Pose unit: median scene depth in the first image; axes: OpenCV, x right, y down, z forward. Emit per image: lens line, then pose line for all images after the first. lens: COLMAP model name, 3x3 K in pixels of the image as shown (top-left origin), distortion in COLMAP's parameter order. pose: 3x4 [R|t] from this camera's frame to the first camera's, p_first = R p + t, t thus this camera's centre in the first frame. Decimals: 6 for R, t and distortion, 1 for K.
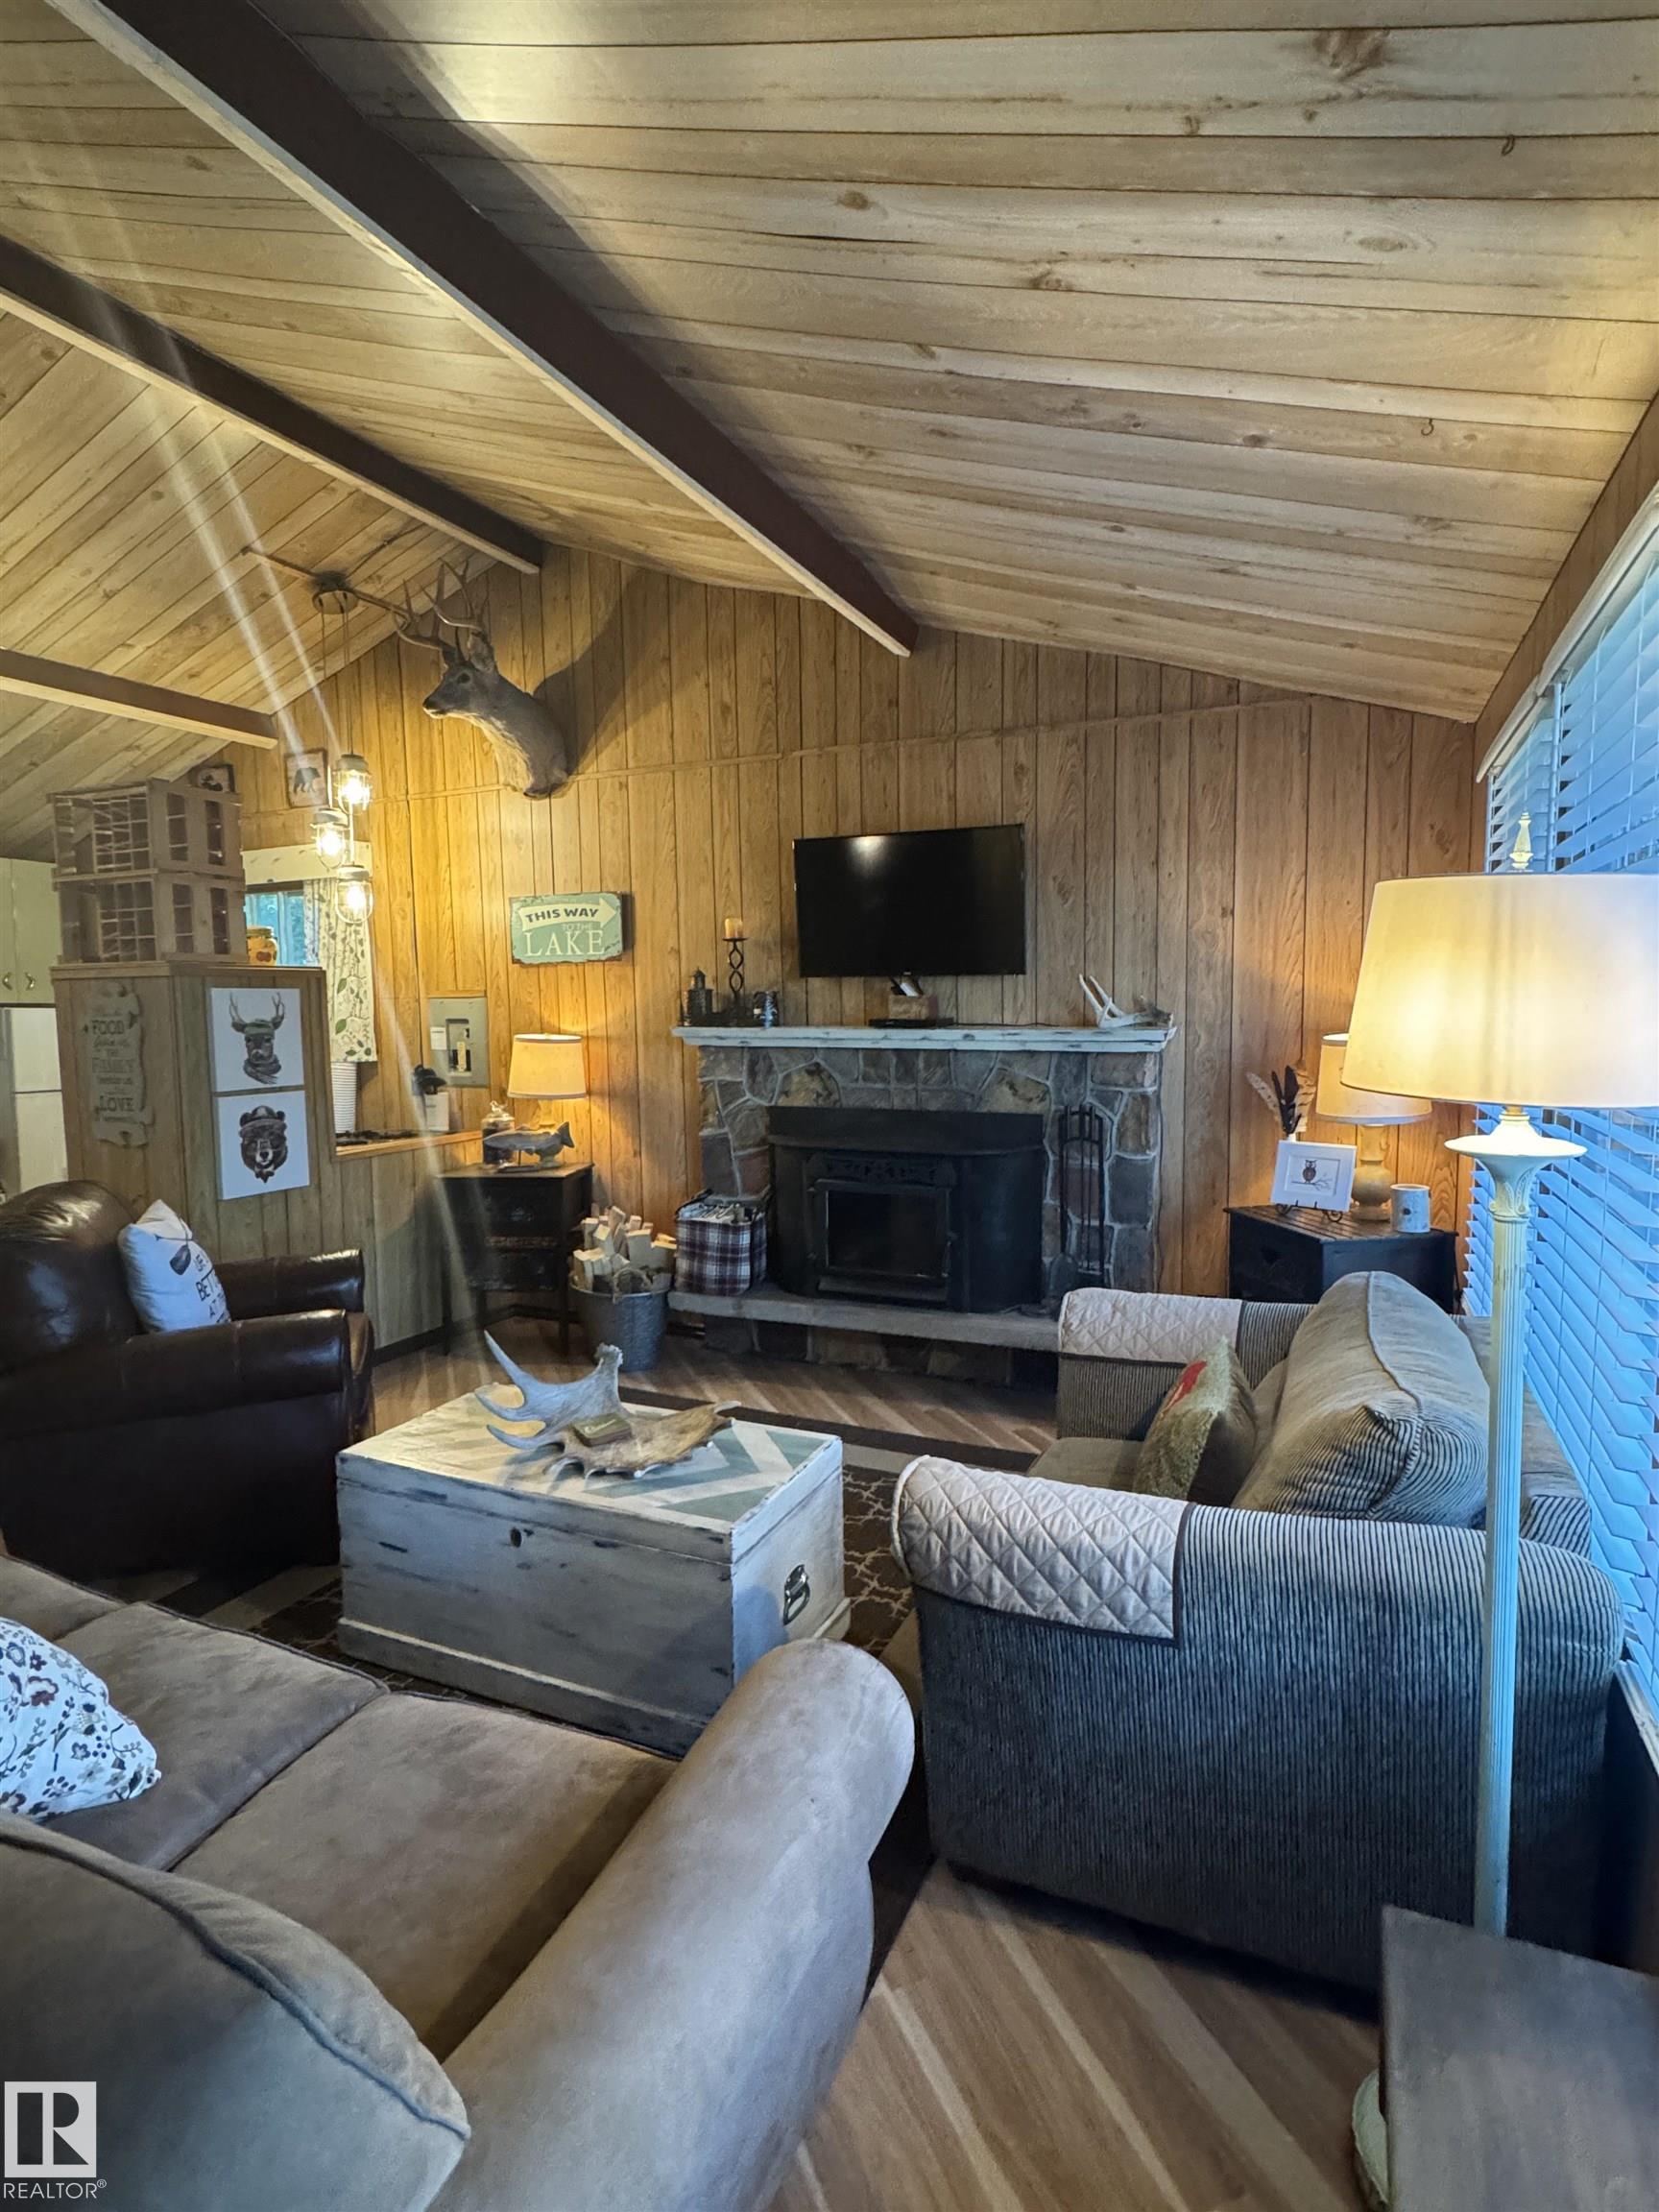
lens RADIAL K [[1135.8, 0, 831.7], [0, 1135.8, 1101.2], [0, 0, 1]] dist [0.000323, 0.002404]
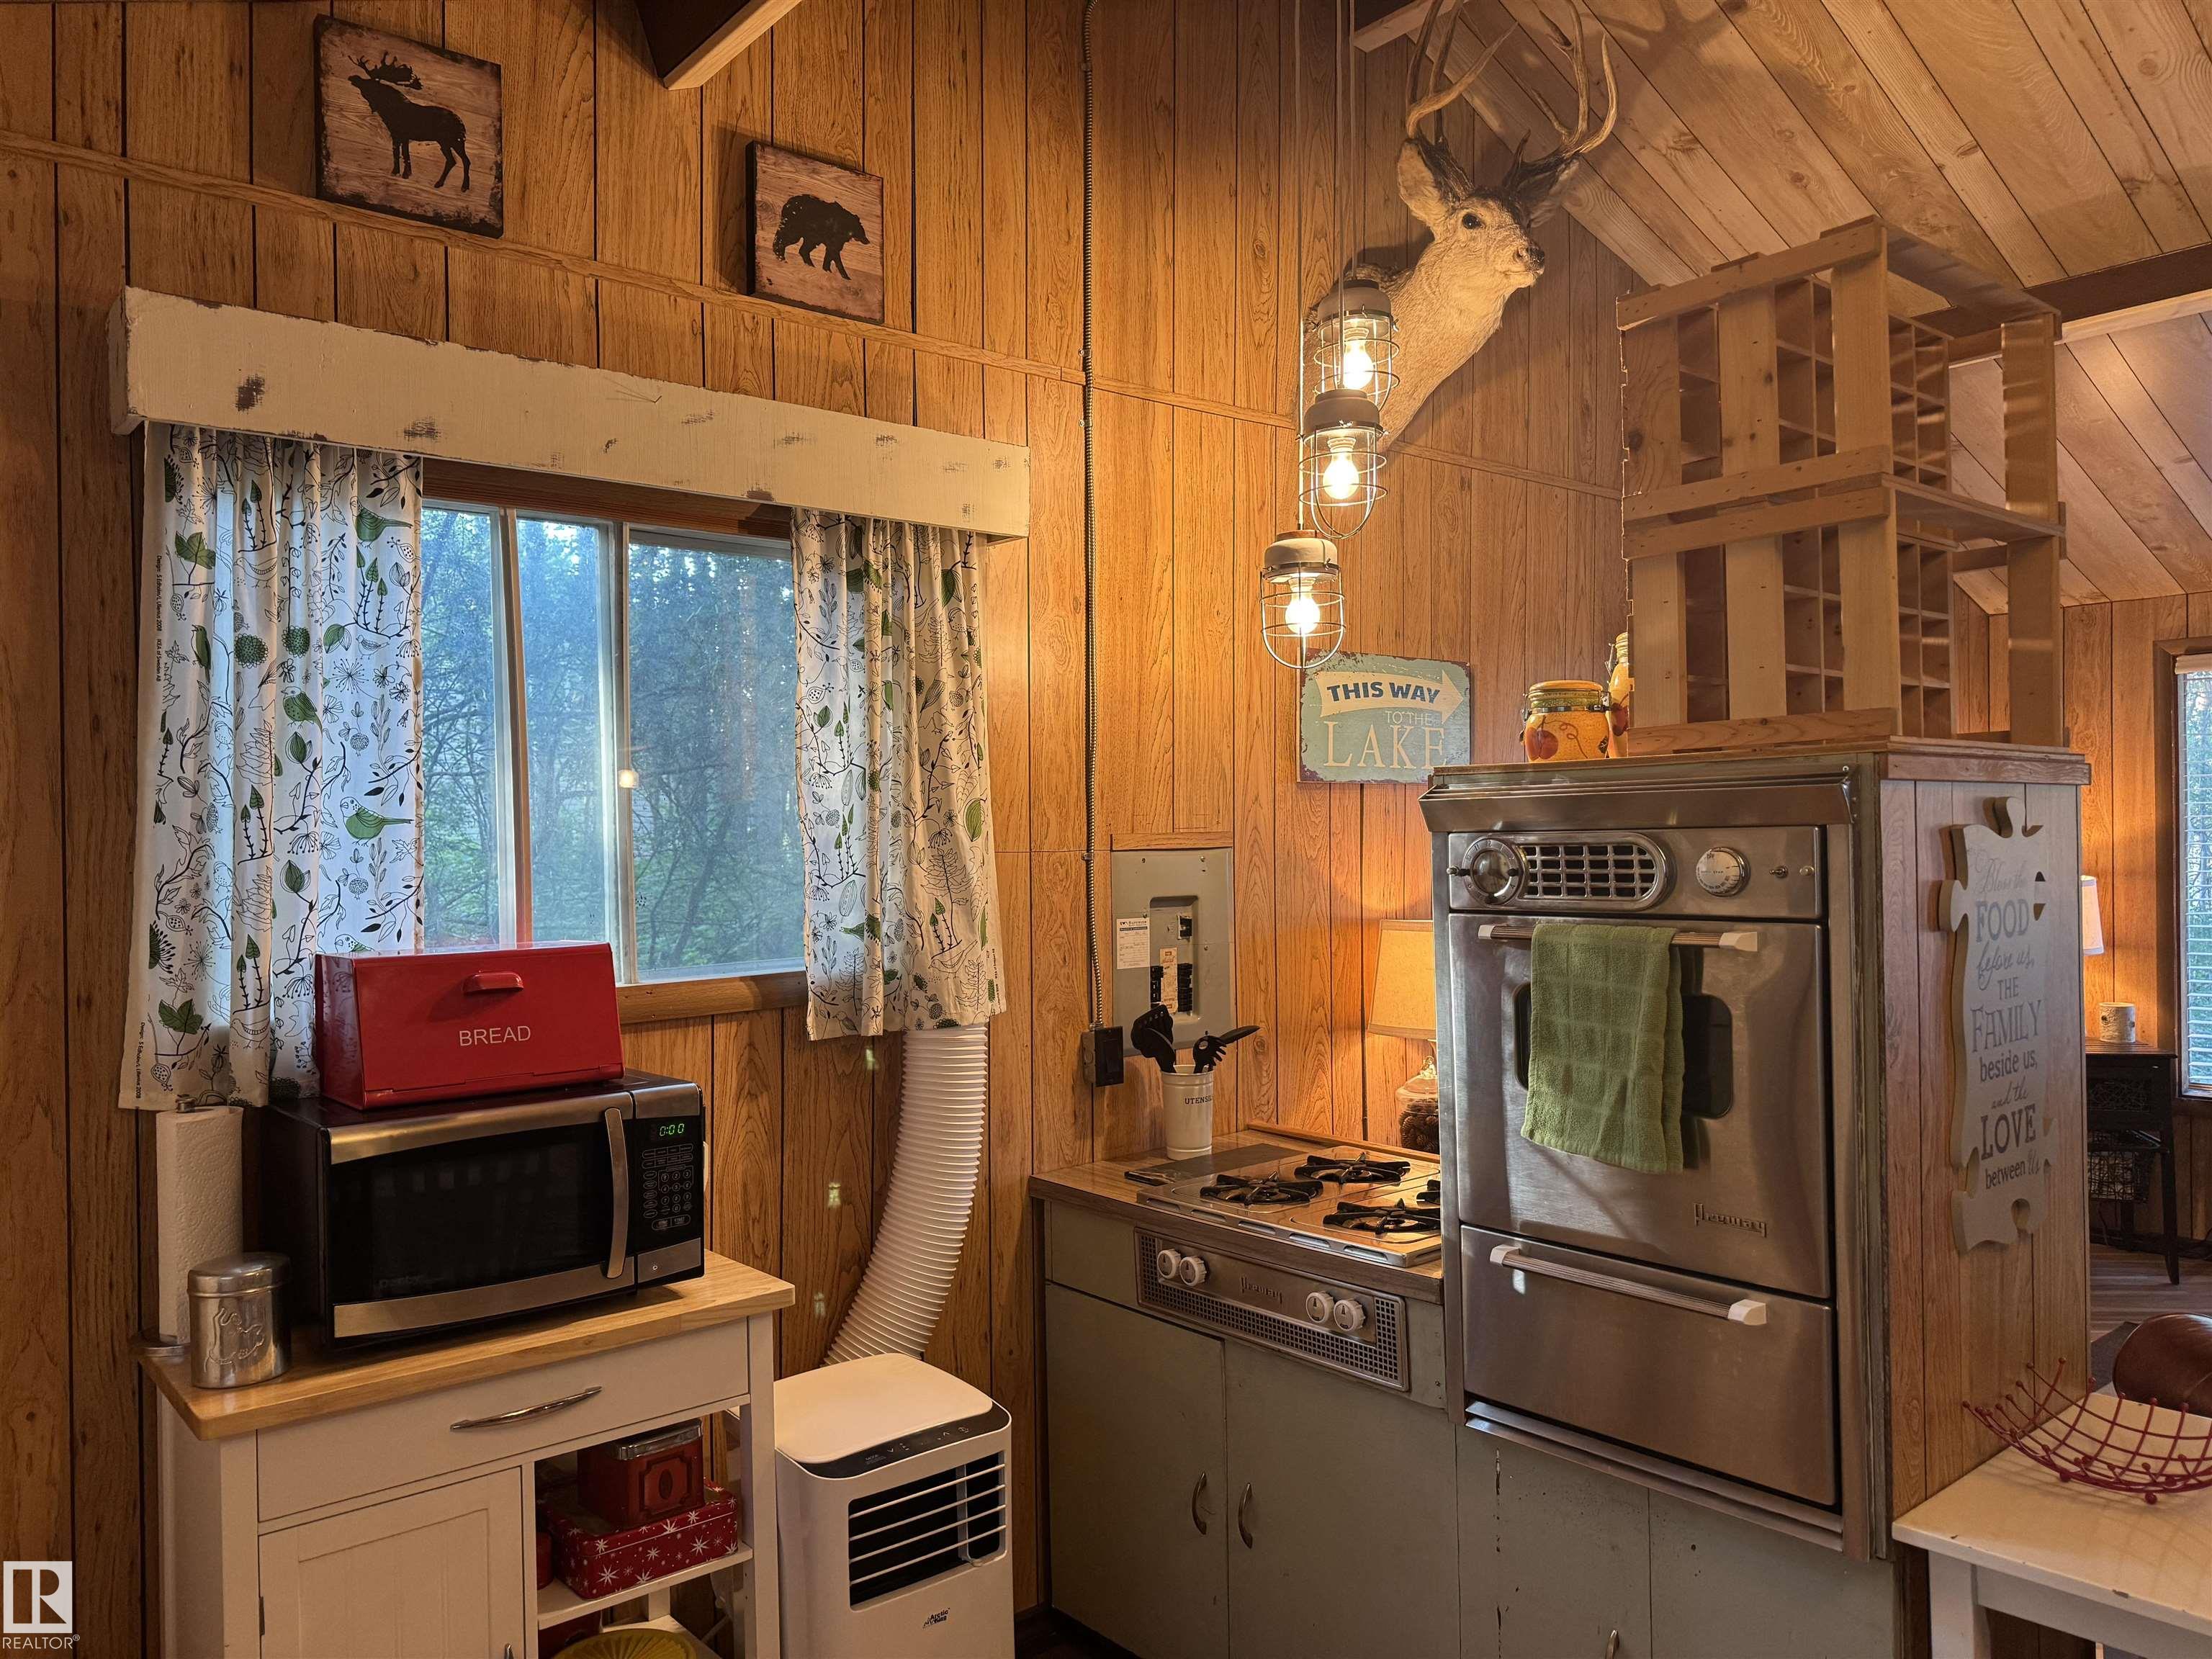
lens RADIAL K [[1555.6, 0, 1105.3], [0, 1555.6, 839.7], [0, 0, 1]] dist [0.111282, -0.152379]
pose [[0.442056, 0.005228, 0.896972, -1.079348], [0.091604, 0.994492, -0.050942, -0.080316], [-0.892298, 0.104685, 0.439142, 0.912137]]
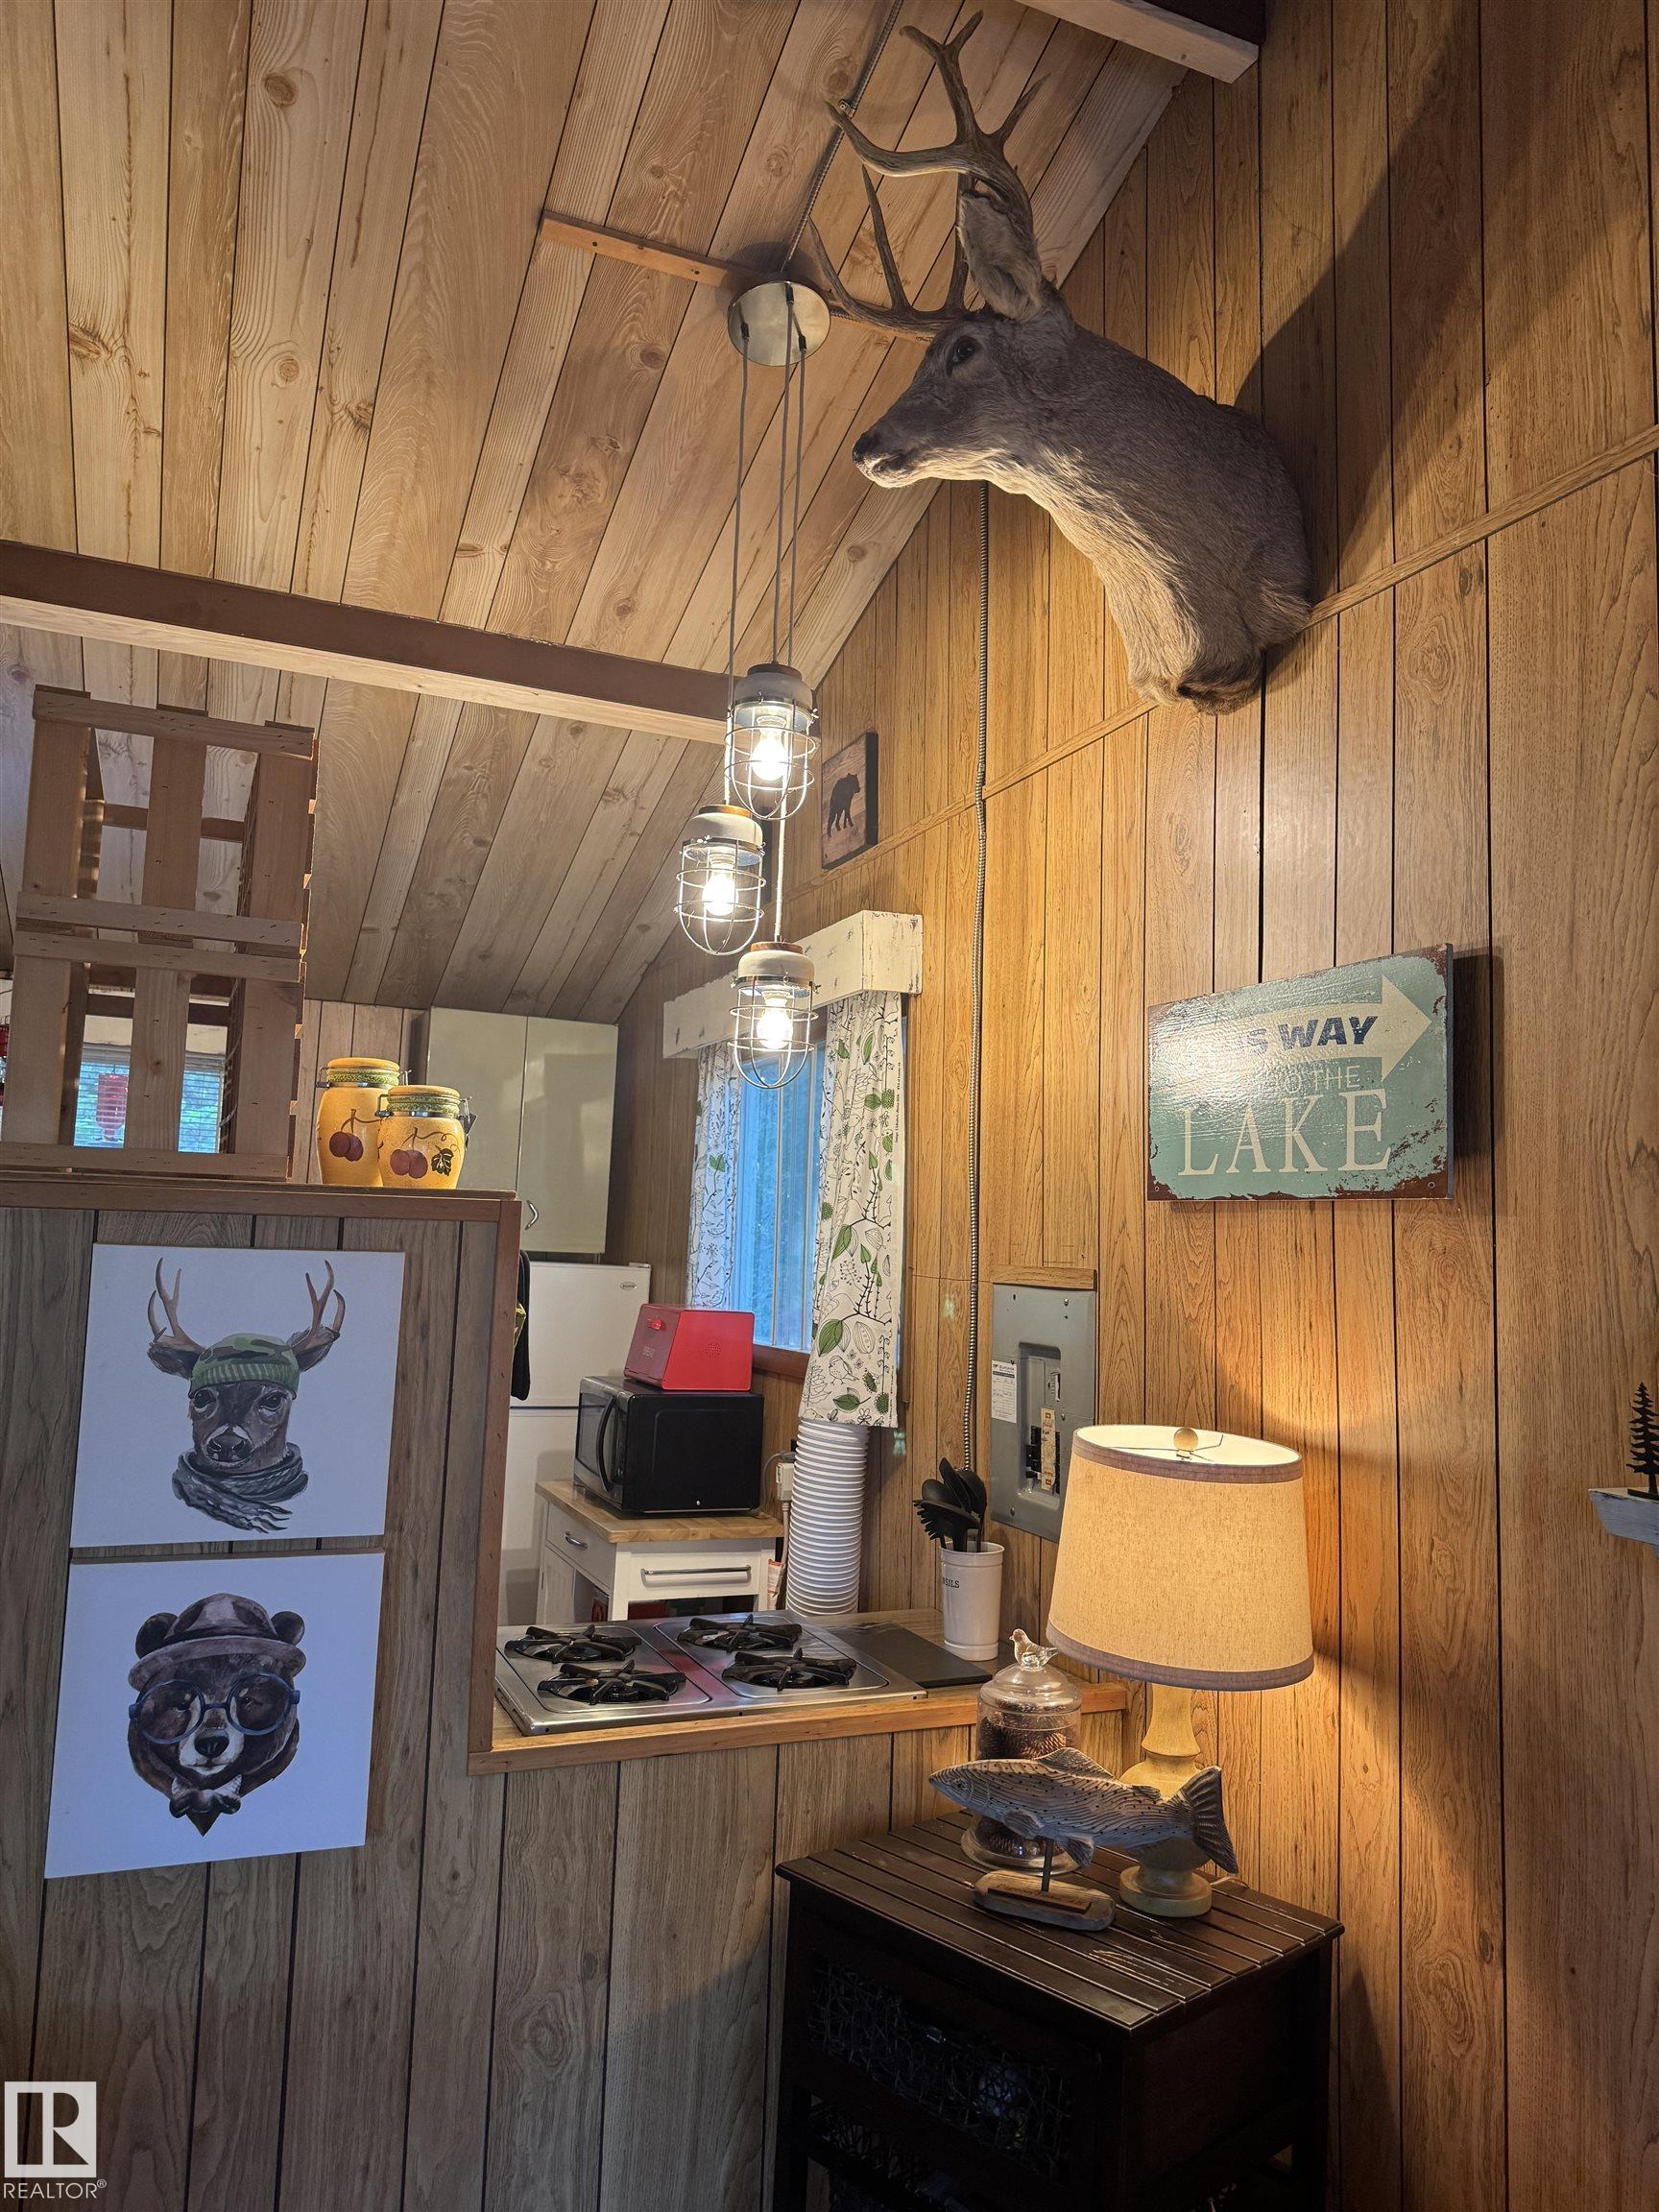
lens RADIAL K [[1531.3, 0, 835.1], [0, 1531.3, 1108.4], [0, 0, 1]] dist [0.047915, -0.067782]
pose [[0.737050, -0.019770, -0.675549, -0.048765], [-0.104333, 0.984261, -0.142635, -0.085117], [0.667736, 0.175611, 0.723387, 0.704308]]
